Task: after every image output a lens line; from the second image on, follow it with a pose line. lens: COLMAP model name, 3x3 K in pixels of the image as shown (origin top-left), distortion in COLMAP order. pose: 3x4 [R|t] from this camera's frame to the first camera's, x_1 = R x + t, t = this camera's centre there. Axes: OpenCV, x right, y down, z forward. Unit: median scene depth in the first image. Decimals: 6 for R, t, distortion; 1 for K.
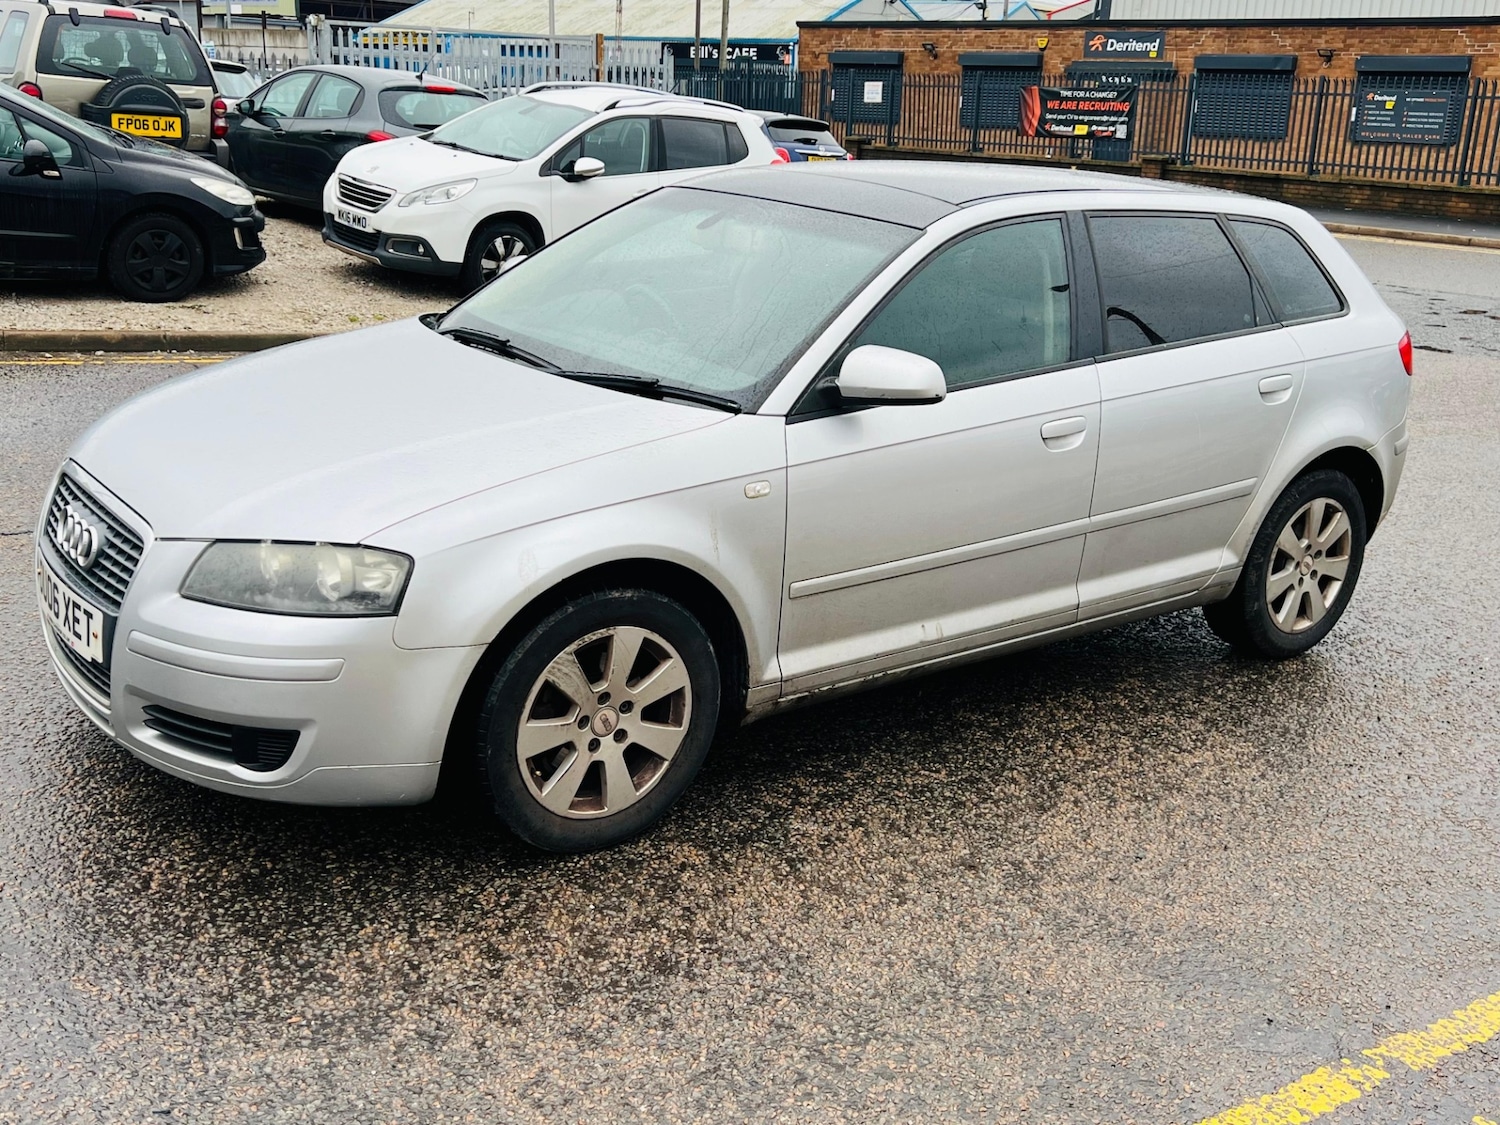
lens RADIAL K [[1521.5, 0, 747.7], [0, 1521.5, 563.6], [0, 0, 1]] dist [0.143164, -0.269752]
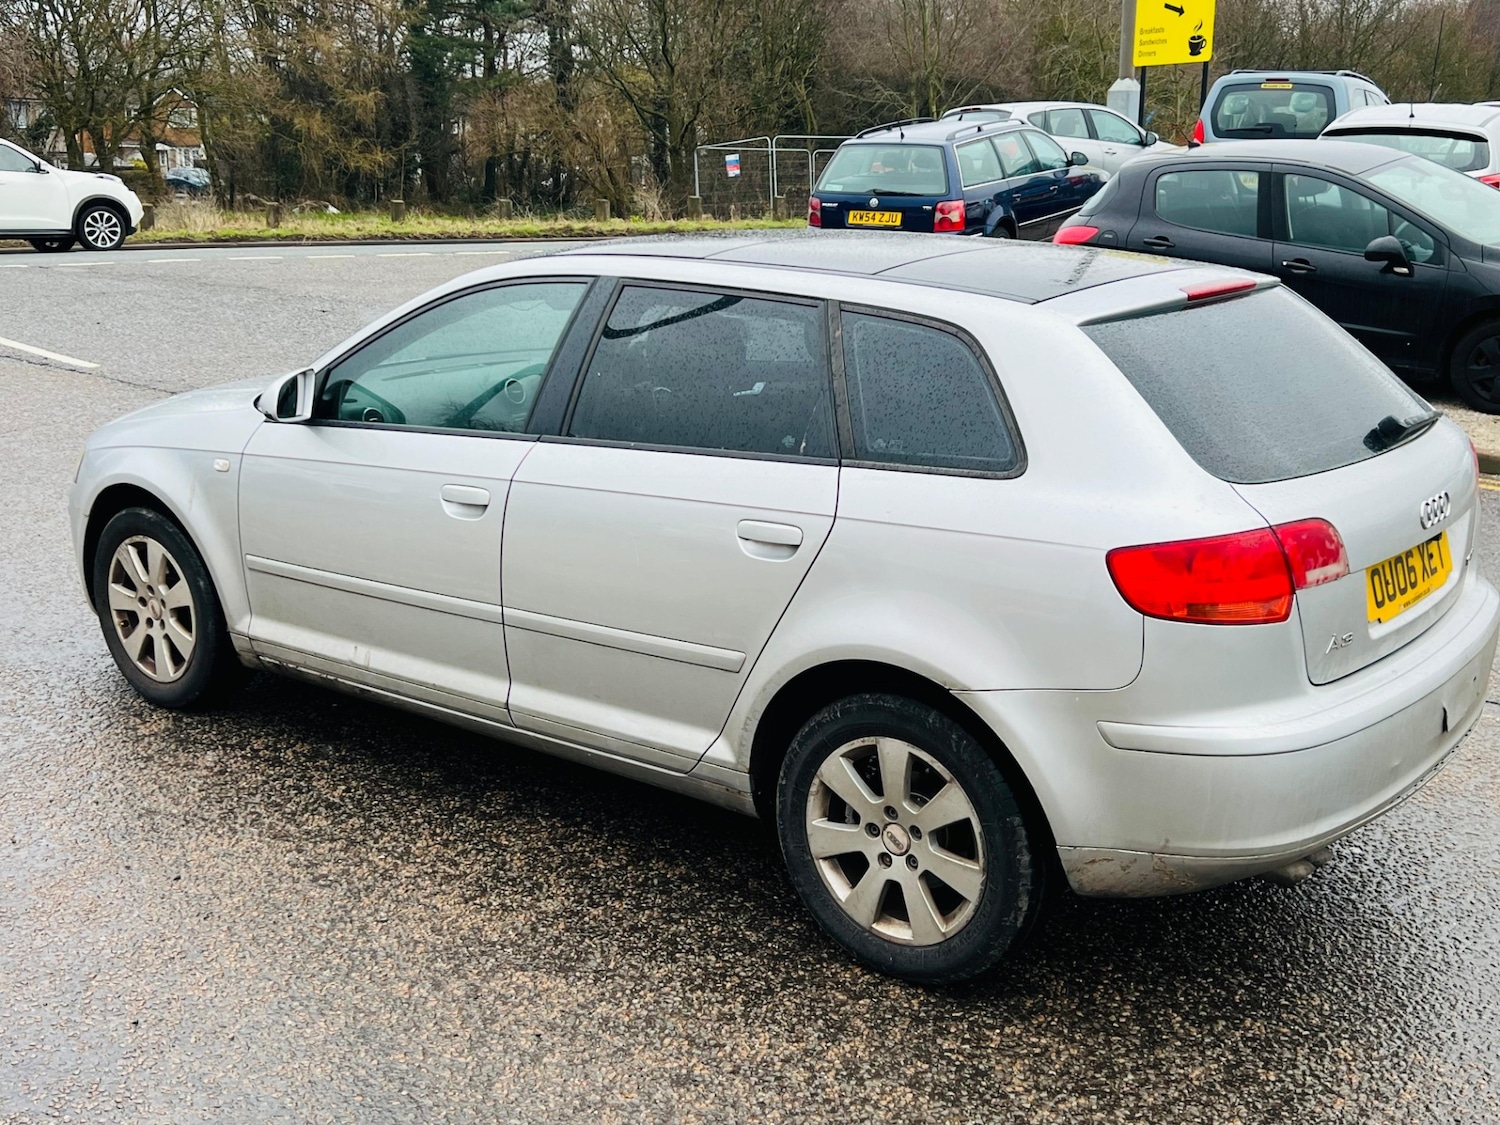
lens RADIAL K [[1666.2, 0, 770.9], [0, 1666.2, 566.4], [0, 0, 1]] dist [0.151537, -0.369771]
pose [[0.269188, 0.195151, -0.943109, 1.162919], [-0.280166, 0.952772, 0.117184, -0.207842], [0.921436, 0.232683, 0.311150, 0.820193]]
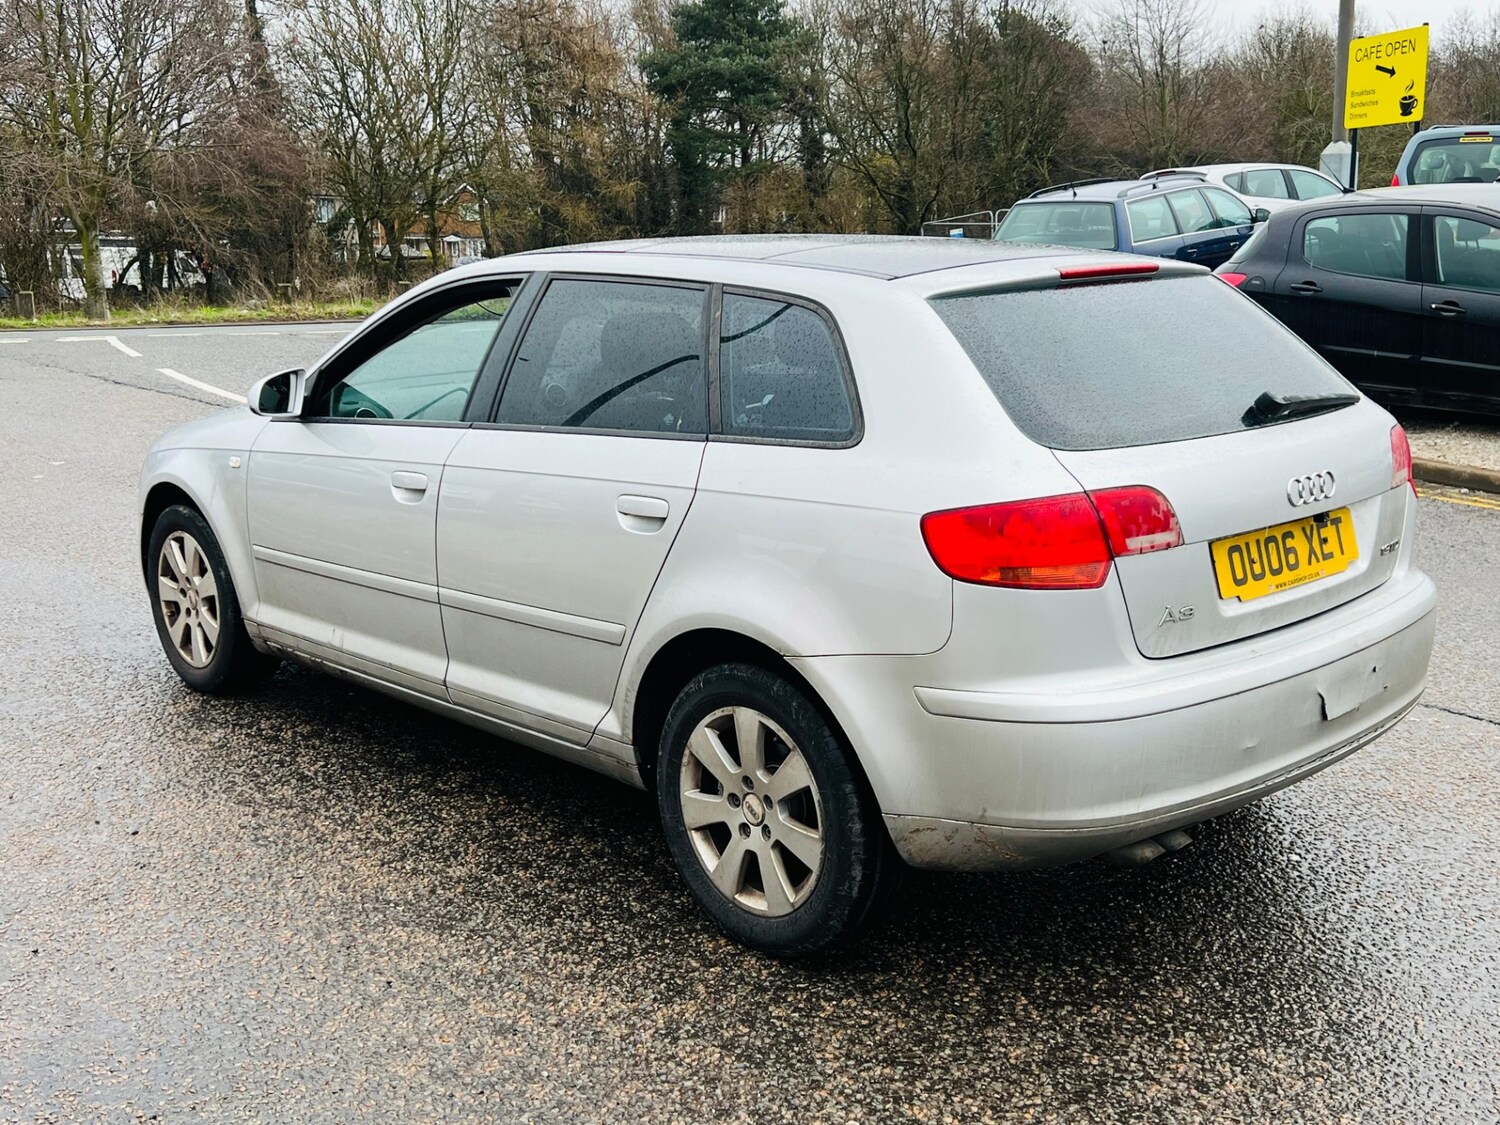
lens RADIAL K [[1615.8, 0, 773.8], [0, 1615.8, 565.3], [0, 0, 1]] dist [0.147474, -0.342229]
pose [[0.118652, 0.157567, -0.980354, 1.200345], [-0.278743, 0.952912, 0.119420, -0.215197], [0.953008, 0.259098, 0.156985, 1.017963]]
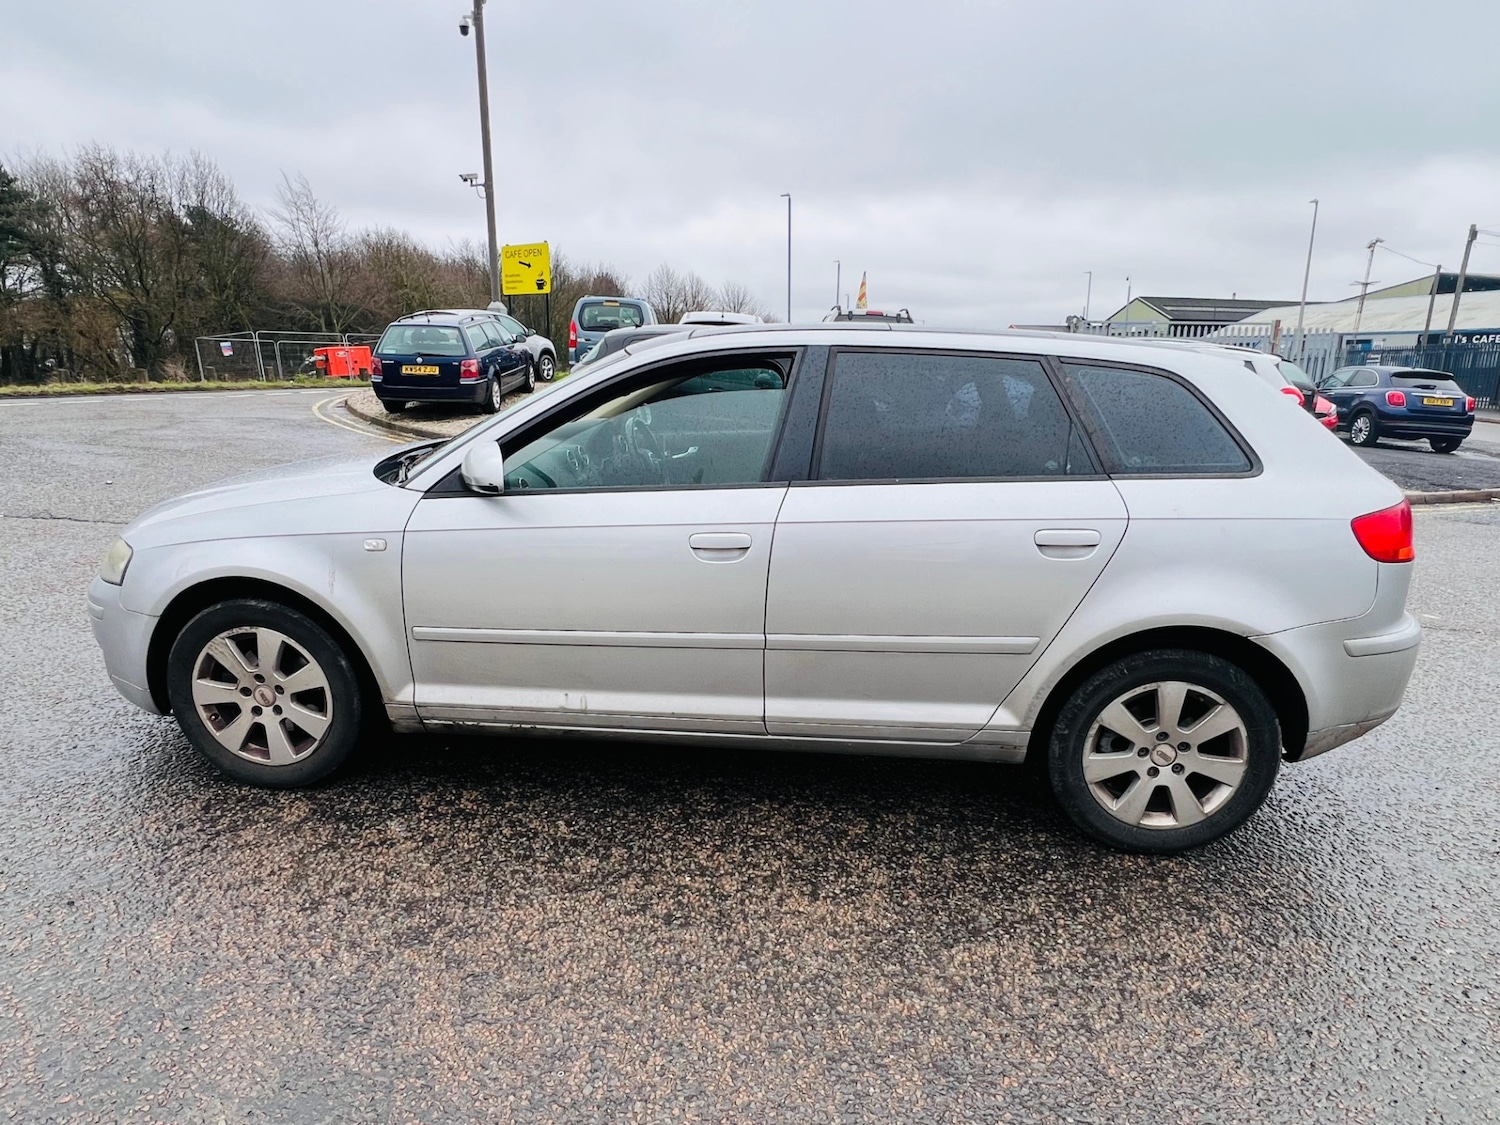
lens RADIAL K [[850.0, 0, 752.1], [0, 850.0, 563.2], [0, 0, 1]] dist [0.001235, -0.002738]
pose [[0.745057, 0.129737, -0.654262, 0.571929], [-0.182548, 0.983112, -0.012935, -0.066914], [0.641535, 0.129072, 0.756157, 0.548499]]
